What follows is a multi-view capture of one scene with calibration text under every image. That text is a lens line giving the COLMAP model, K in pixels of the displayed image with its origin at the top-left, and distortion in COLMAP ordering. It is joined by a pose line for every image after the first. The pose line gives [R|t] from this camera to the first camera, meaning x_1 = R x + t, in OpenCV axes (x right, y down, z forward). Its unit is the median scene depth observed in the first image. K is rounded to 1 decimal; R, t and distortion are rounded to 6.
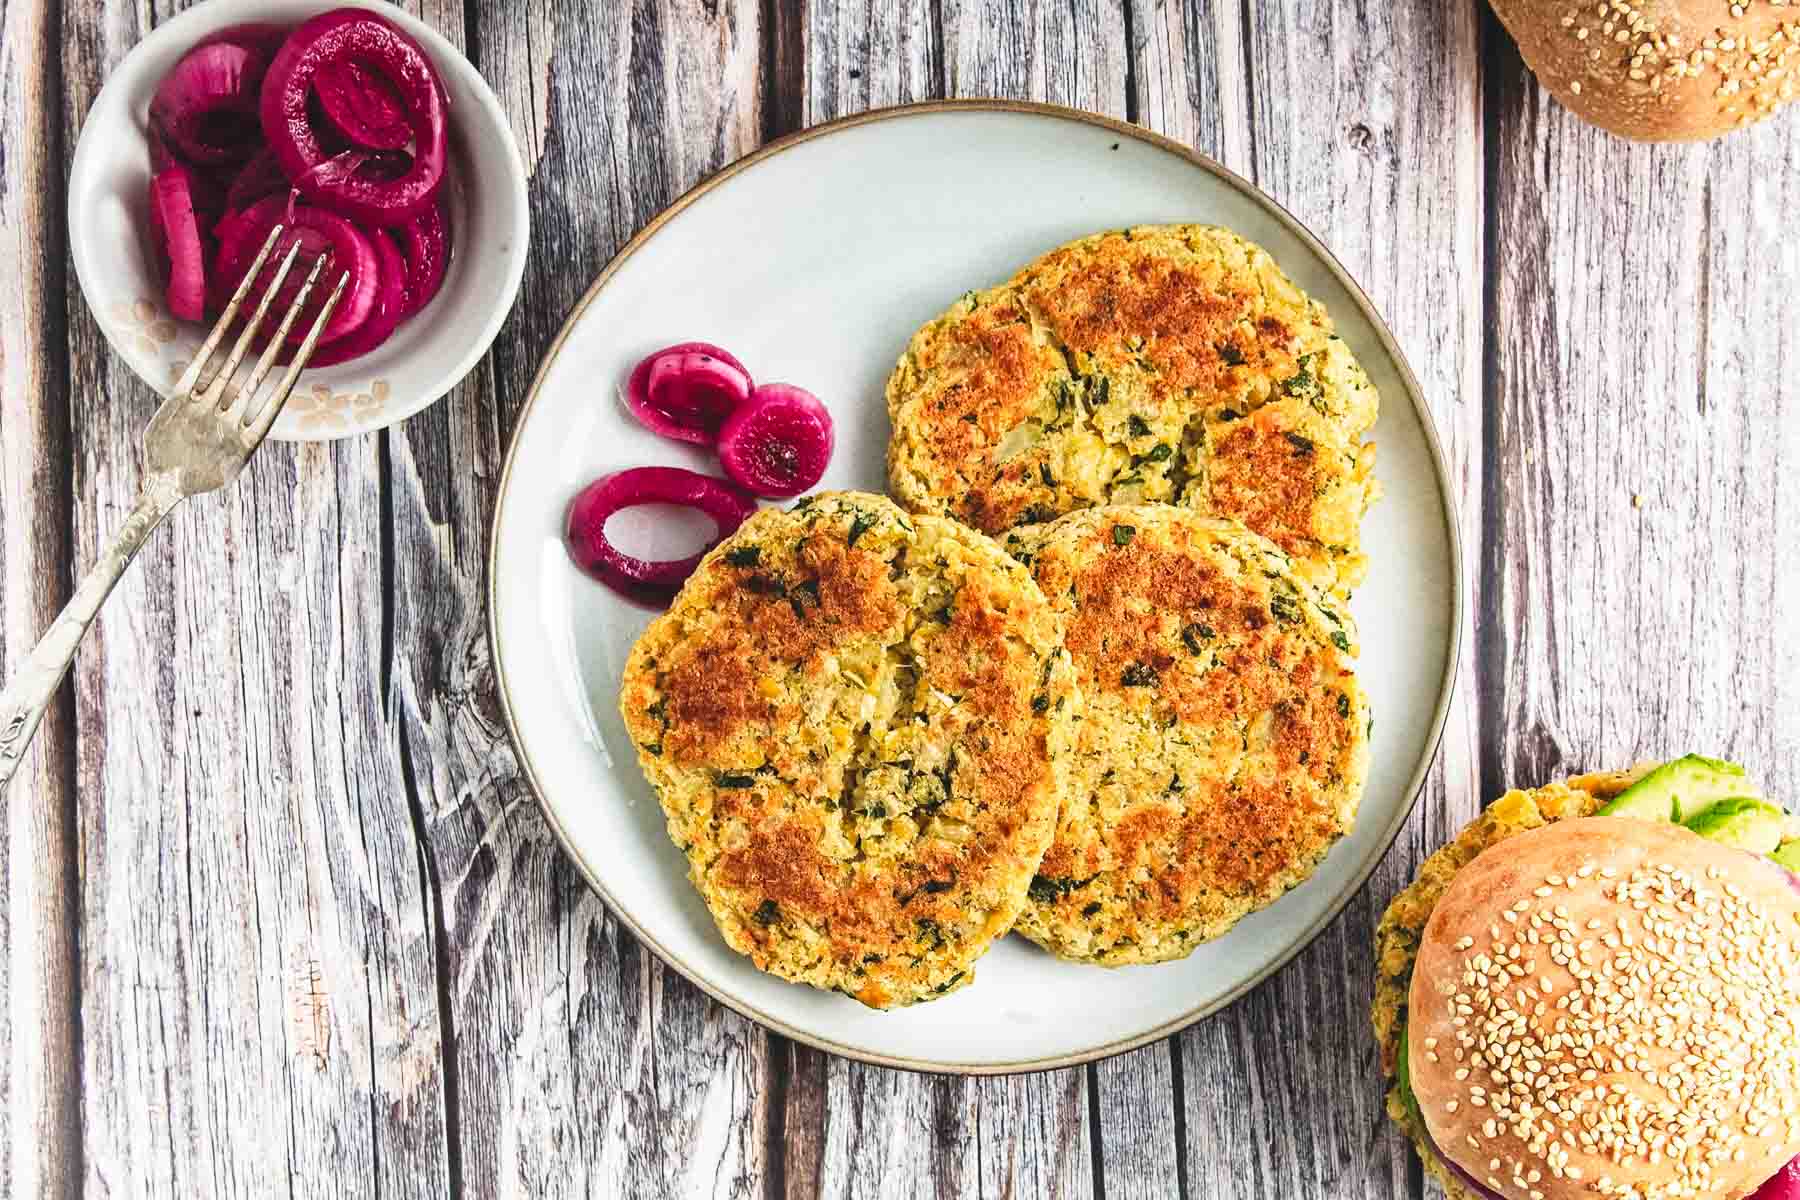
lens RADIAL K [[4146.4, 0, 900.0], [0, 4146.4, 600.0], [0, 0, 1]] dist [0.732810, -7.893536]
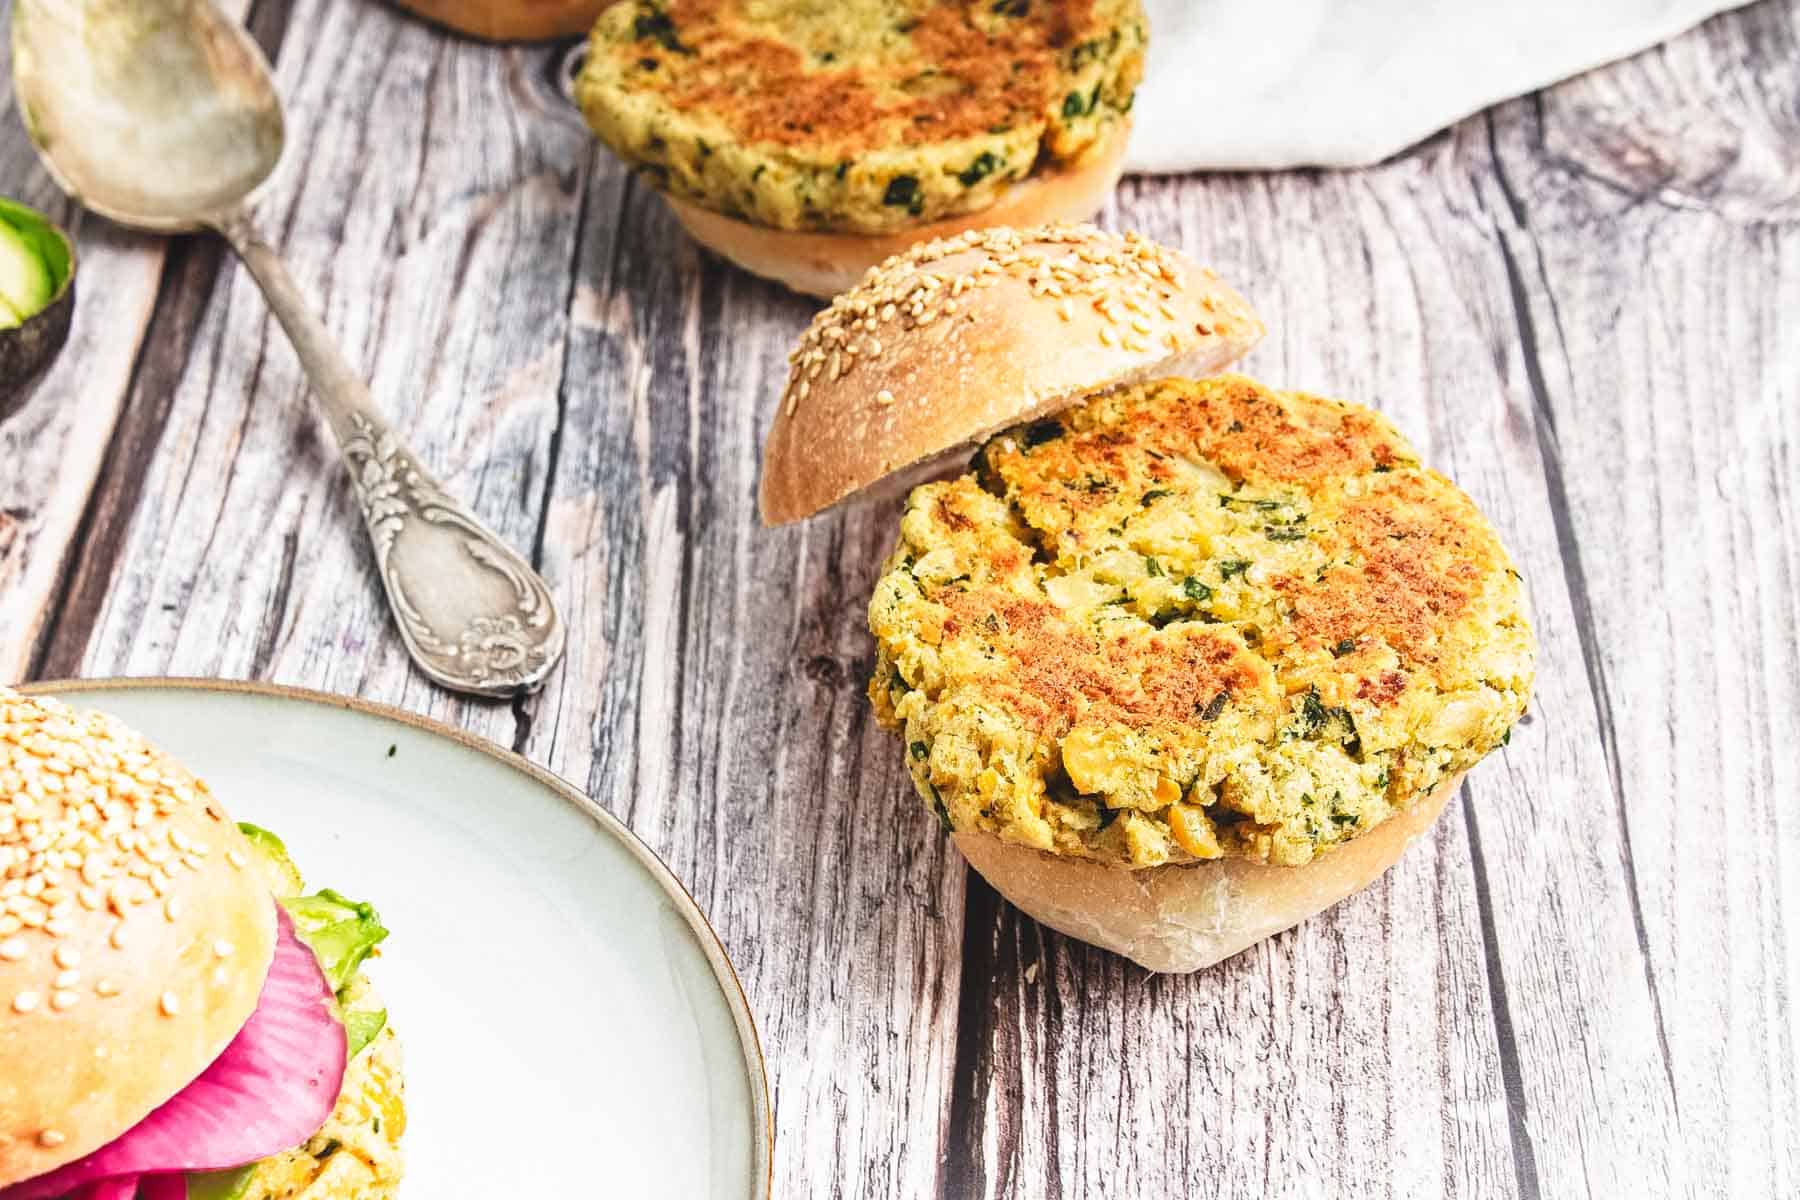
lens RADIAL K [[4106.3, 0, 900.7], [0, 4106.3, 635.2], [0, 0, 1]] dist [1.024812, -12.133371]
pose [[0.997252, 0.015325, -0.072480, 0.177385], [-0.066046, 0.627094, -0.776139, 0.460296], [0.033557, 0.778793, 0.626383, 0.530467]]
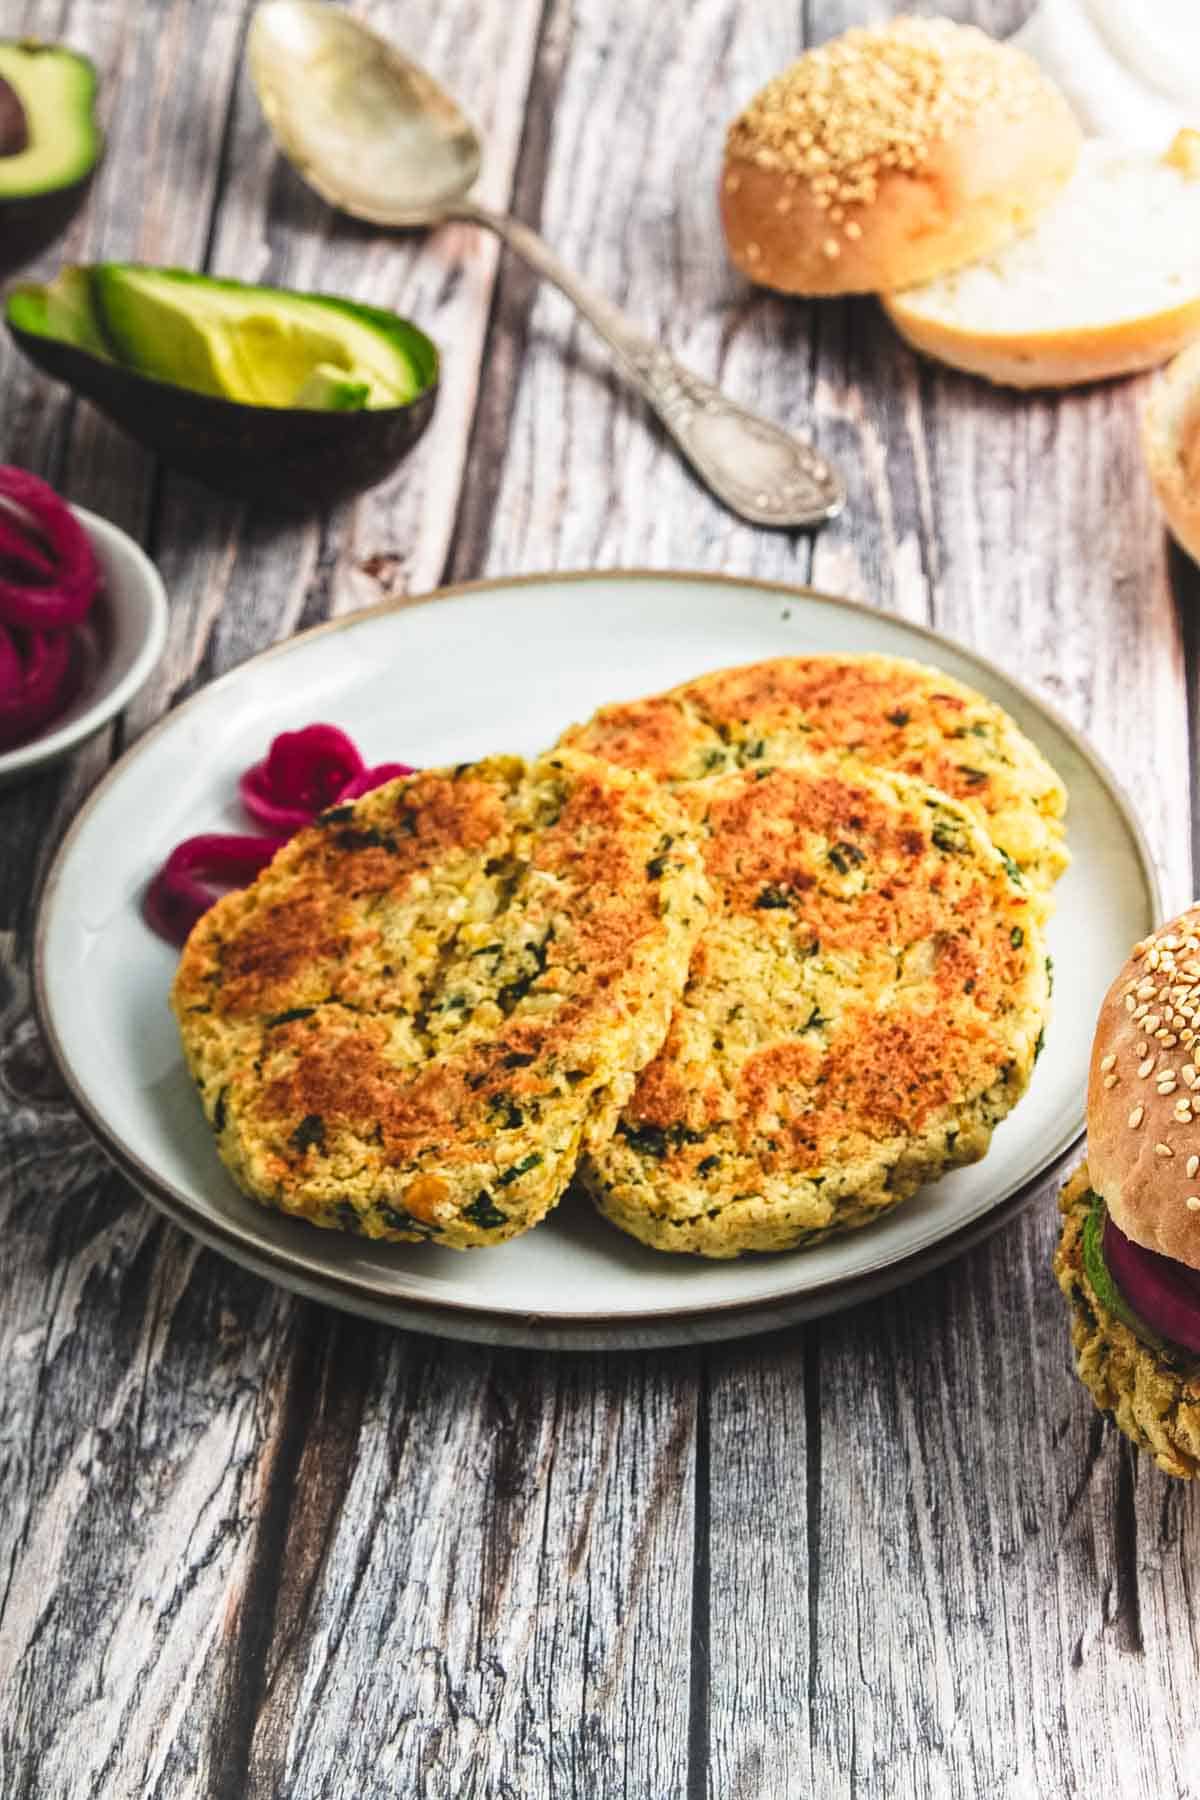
lens RADIAL K [[4146.4, 0, 623.9], [0, 4146.4, 883.9], [0, 0, 1]] dist [0.732810, -7.893536]
pose [[0.996268, 0.031548, -0.080348, 0.090688], [-0.081959, 0.637813, -0.765818, 0.644230], [0.027087, 0.769545, 0.638018, 0.432954]]
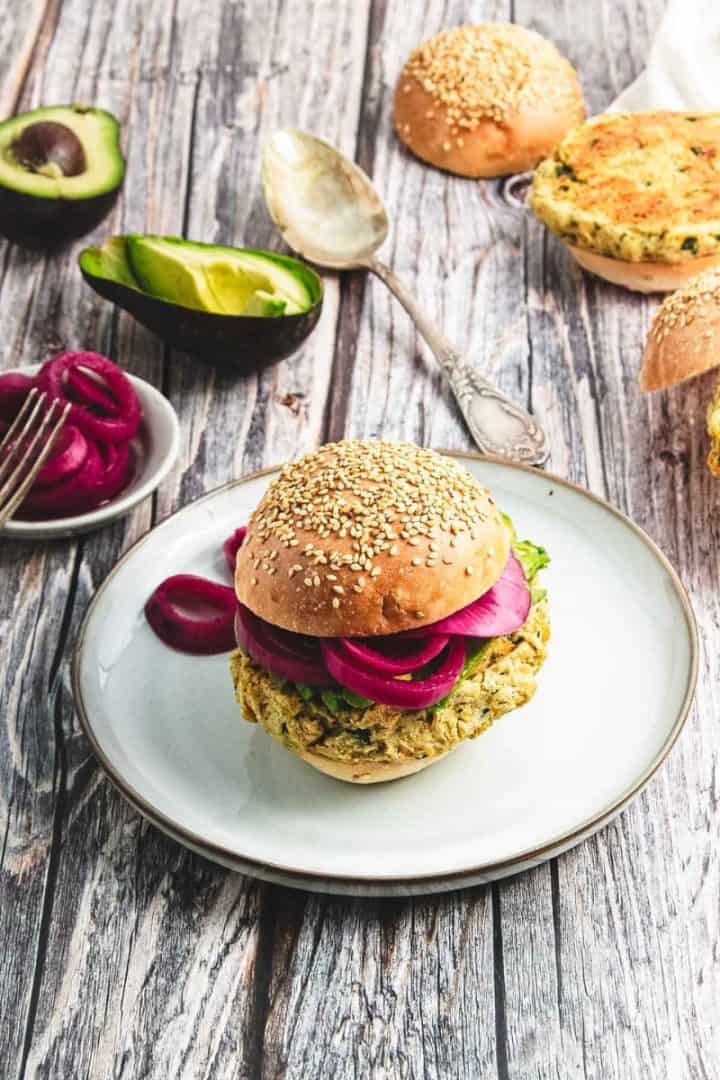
lens RADIAL K [[2668.1, 0, 360.0], [0, 2668.1, 540.0], [0, 0, 1]] dist [1.144756, -15.251771]
pose [[0.996506, 0.006479, -0.083274, 0.077072], [-0.068539, 0.633246, -0.770910, 0.767799], [0.047738, 0.773924, 0.631477, 0.324817]]
